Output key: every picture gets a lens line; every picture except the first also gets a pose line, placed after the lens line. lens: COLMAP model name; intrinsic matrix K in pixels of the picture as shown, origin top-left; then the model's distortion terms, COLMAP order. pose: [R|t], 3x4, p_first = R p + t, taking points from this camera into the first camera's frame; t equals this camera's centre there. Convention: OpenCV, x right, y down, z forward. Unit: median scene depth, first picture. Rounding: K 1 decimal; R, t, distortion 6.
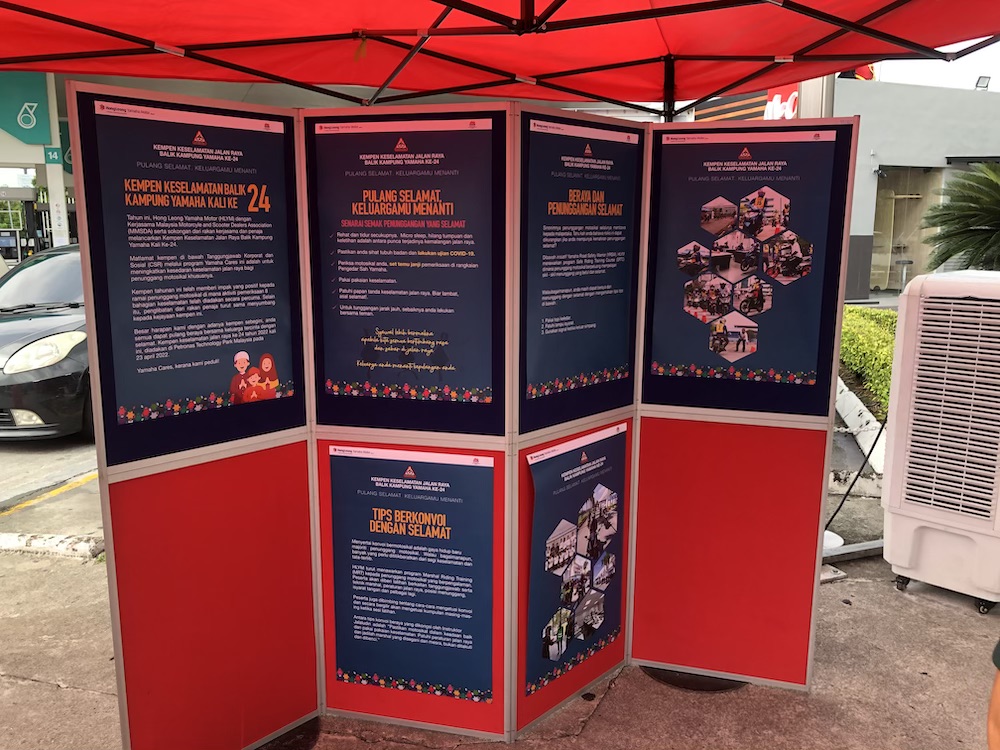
lens RADIAL K [[818.8, 0, 496.8], [0, 818.8, 372.3], [0, 0, 1]] dist [0.031008, -0.016932]
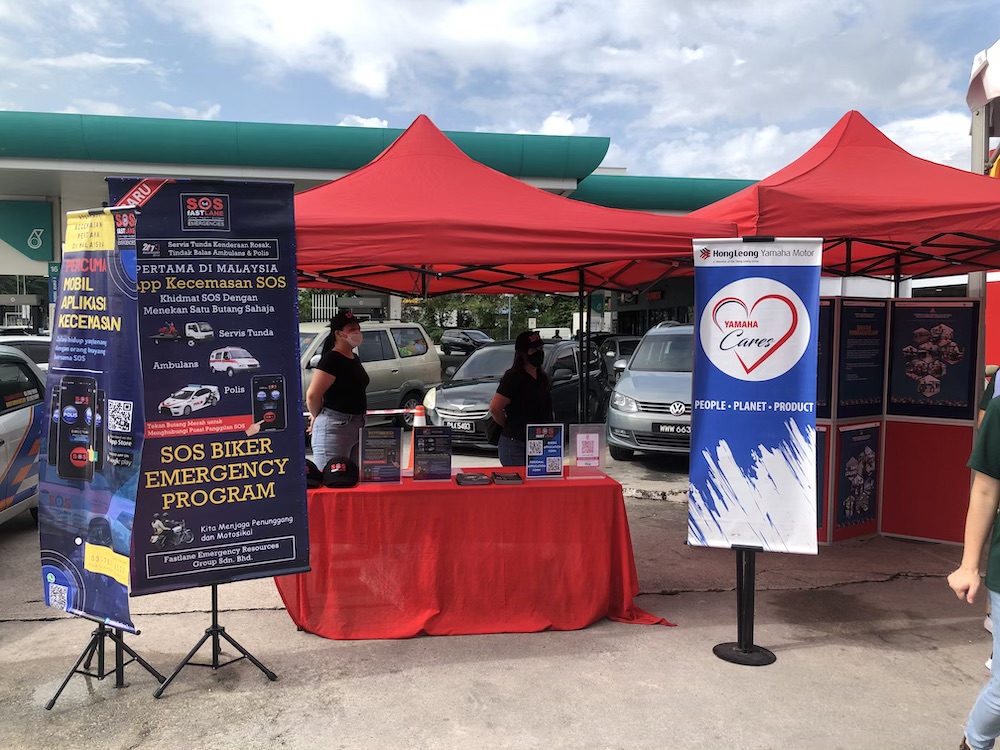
lens RADIAL K [[818.8, 0, 502.9], [0, 818.8, 376.1], [0, 0, 1]] dist [0.031008, -0.016932]
pose [[0.973619, 0.021902, -0.227127, -0.375770], [-0.048316, 0.992601, -0.111398, 0.258093], [0.223007, 0.119433, 0.967473, -1.611040]]
